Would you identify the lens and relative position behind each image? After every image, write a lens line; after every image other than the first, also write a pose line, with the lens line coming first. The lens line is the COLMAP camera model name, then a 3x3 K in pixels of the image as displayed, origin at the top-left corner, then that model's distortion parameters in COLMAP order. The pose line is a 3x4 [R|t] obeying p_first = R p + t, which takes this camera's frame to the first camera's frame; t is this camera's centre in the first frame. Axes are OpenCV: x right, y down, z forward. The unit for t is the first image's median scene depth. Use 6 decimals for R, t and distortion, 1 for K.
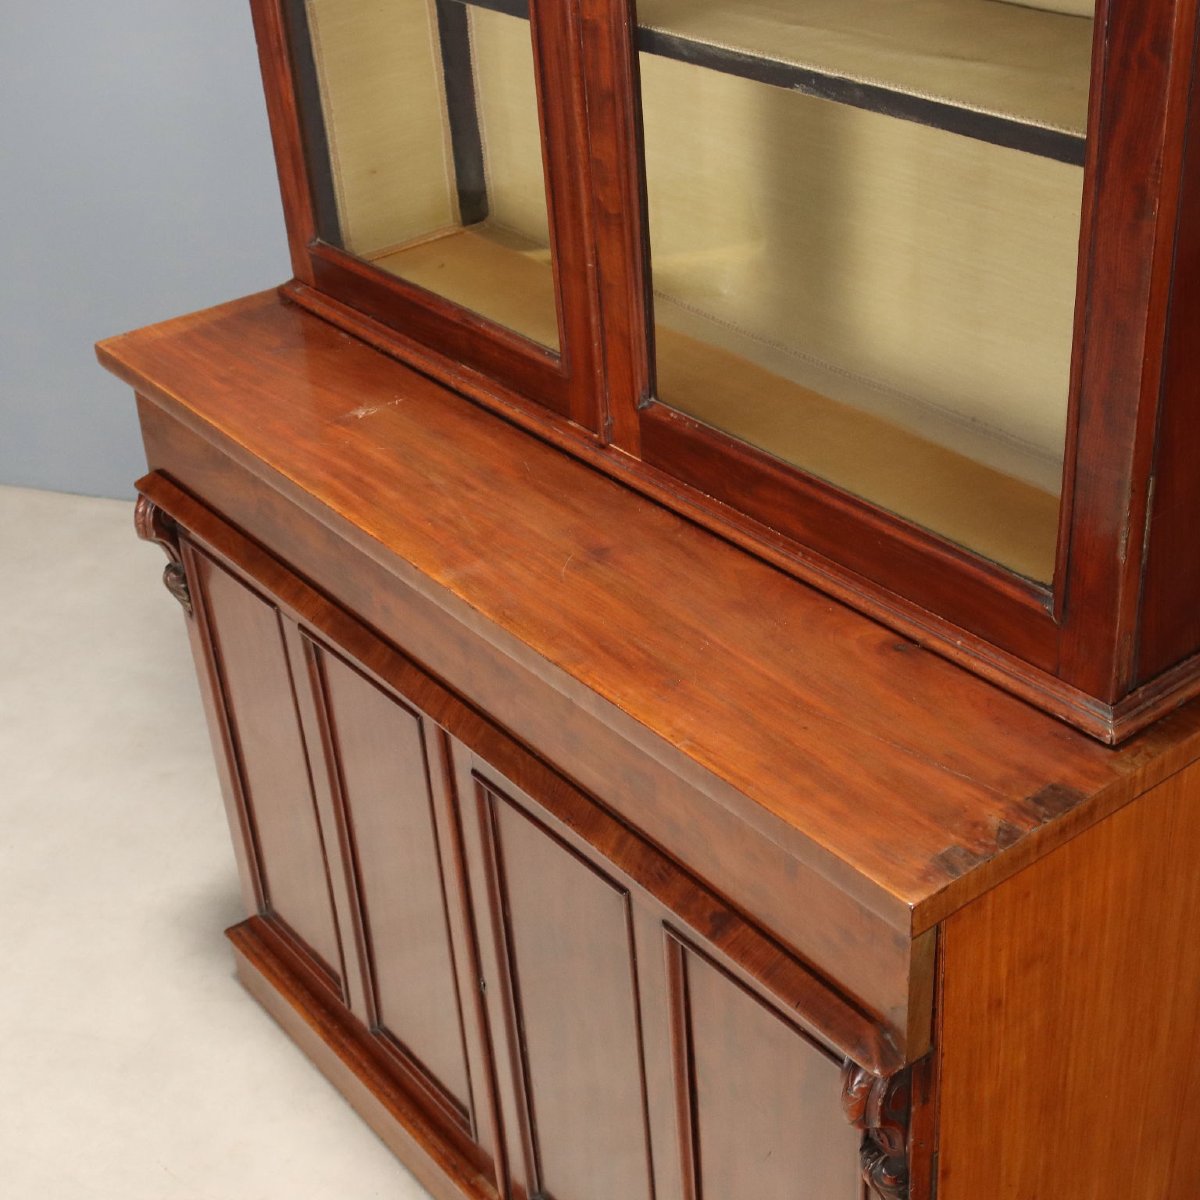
lens RADIAL K [[1838.4, 0, 600.0], [0, 1838.4, 600.0], [0, 0, 1]] dist [-0.055447, 0.079807]
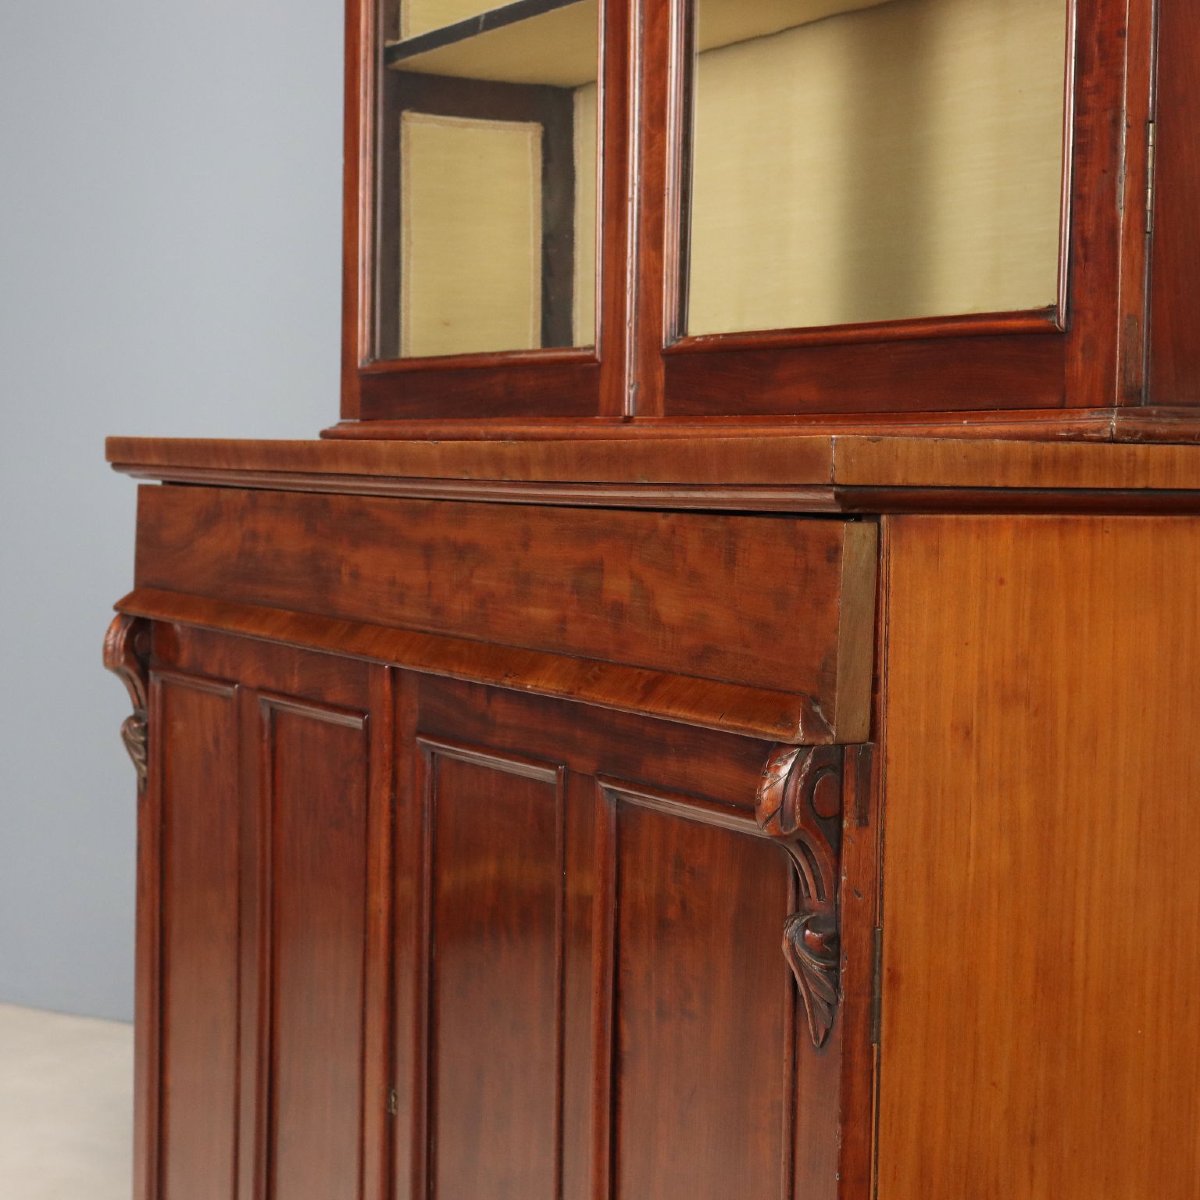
lens RADIAL K [[2426.9, 0, 600.0], [0, 2426.9, 600.0], [0, 0, 1]] dist [0.012082, 0.116519]
pose [[0.987466, 0.093399, -0.127231, 0.140718], [-0.141951, 0.877955, -0.457214, 0.510189], [0.069000, 0.469544, 0.880209, 0.010173]]
